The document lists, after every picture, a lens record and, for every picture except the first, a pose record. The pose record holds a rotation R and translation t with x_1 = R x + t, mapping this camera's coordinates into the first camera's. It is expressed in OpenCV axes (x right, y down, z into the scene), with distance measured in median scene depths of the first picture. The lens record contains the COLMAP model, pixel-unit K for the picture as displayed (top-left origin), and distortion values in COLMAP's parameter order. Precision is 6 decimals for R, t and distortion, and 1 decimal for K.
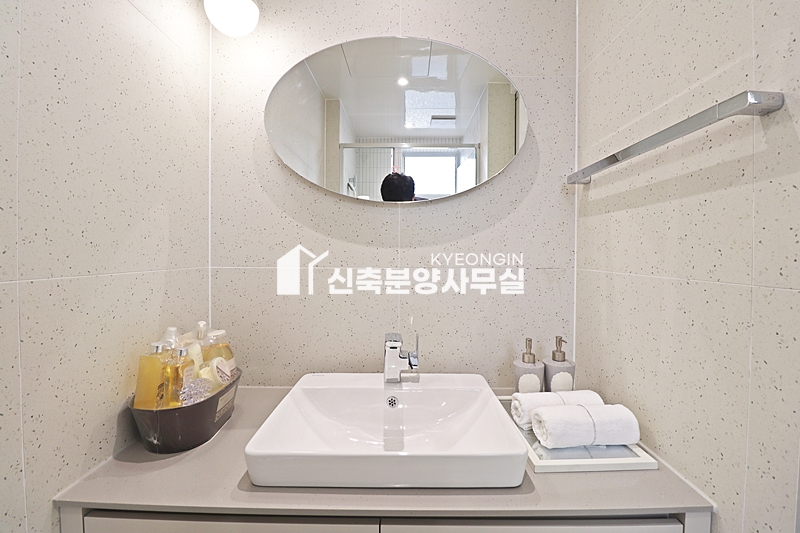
lens RADIAL K [[371.7, 0, 401.7], [0, 371.7, 257.7], [0, 0, 1]] dist [-0.000589, -0.012898]
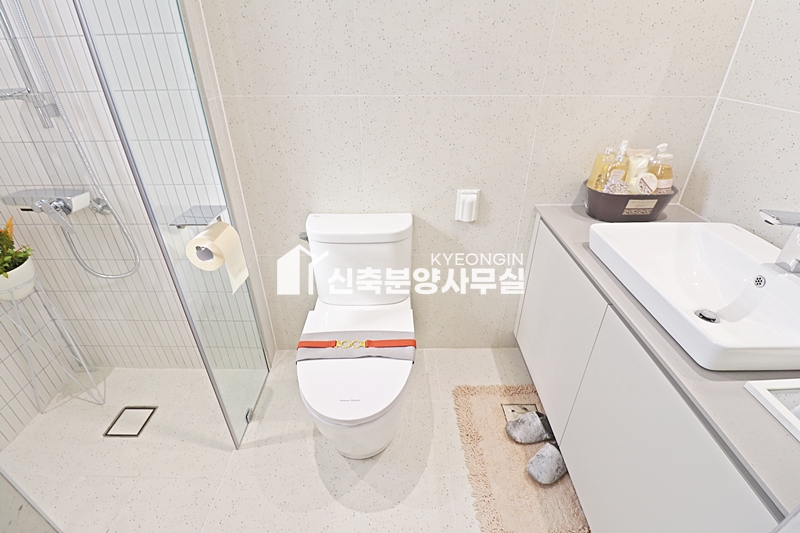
lens RADIAL K [[371.7, 0, 401.7], [0, 371.7, 257.7], [0, 0, 1]] dist [-0.000589, -0.012898]
pose [[0.014209, 0.493050, -0.869885, 0.808120], [-0.014430, 0.869983, 0.492870, -0.106277], [0.999795, 0.005549, 0.019477, 0.115013]]
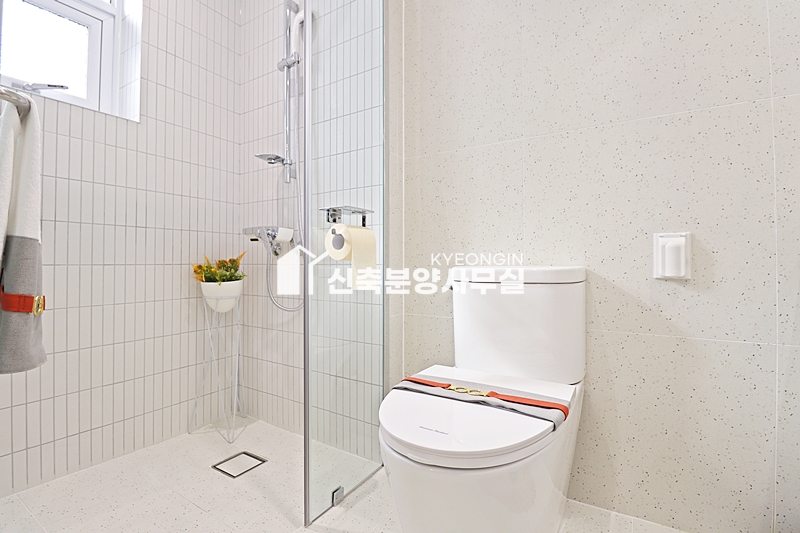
lens RADIAL K [[371.7, 0, 401.7], [0, 371.7, 257.7], [0, 0, 1]] dist [-0.000589, -0.012898]
pose [[-0.517845, -0.020551, -0.855227, 0.698114], [-0.016261, 0.999767, -0.014178, 0.518794], [0.855320, 0.006565, -0.518059, 0.308460]]
